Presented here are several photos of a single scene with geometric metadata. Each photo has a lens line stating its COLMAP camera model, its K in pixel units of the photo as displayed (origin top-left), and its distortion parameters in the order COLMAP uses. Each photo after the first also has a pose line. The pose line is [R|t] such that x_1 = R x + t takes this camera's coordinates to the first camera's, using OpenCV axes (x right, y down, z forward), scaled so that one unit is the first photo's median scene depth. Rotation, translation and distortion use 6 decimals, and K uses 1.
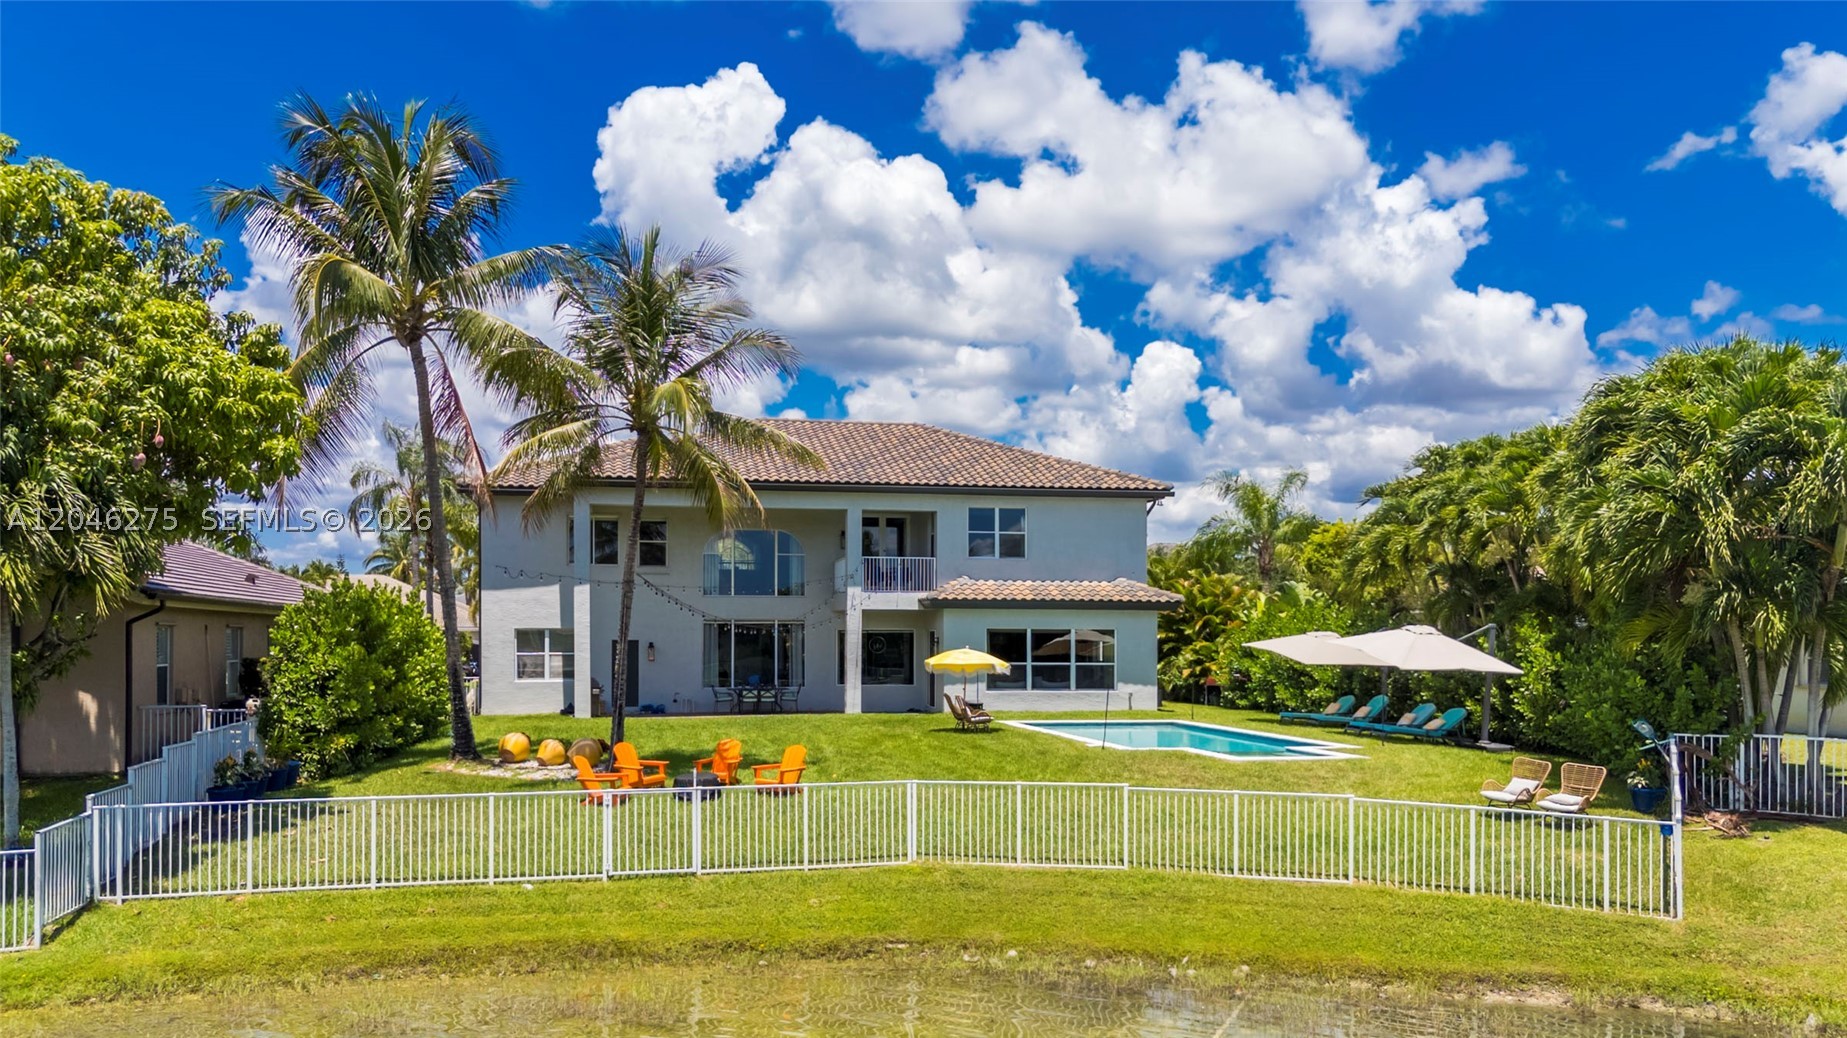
lens RADIAL K [[1374.4, 0, 924.3], [0, 1374.4, 582.0], [0, 0, 1]] dist [0.035829, 0.001858]
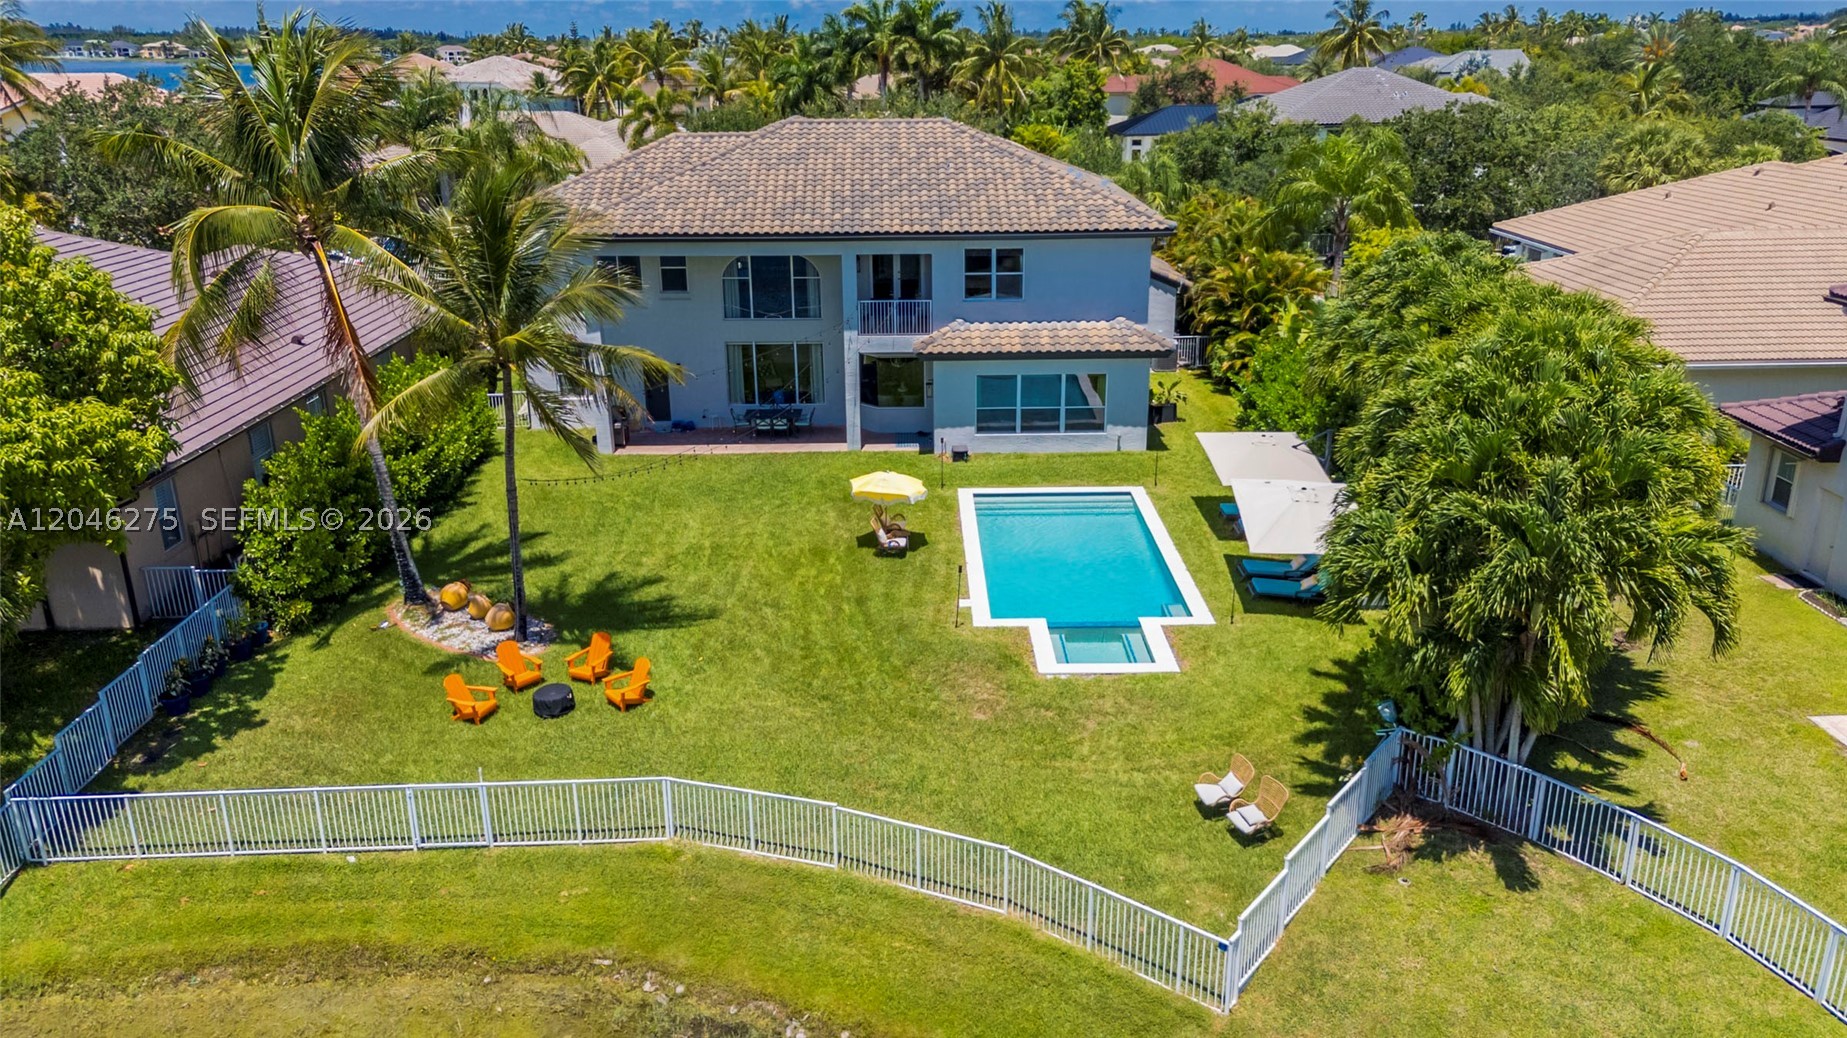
lens RADIAL K [[1354.3, 0, 923.5], [0, 1354.3, 519.0], [0, 0, 1]] dist [0.055675, 0.005681]
pose [[0.987745, 0.039824, -0.150912, 0.218697], [0.010742, 0.947261, 0.320282, -0.253223], [0.155708, -0.317978, 0.935225, 0.012734]]
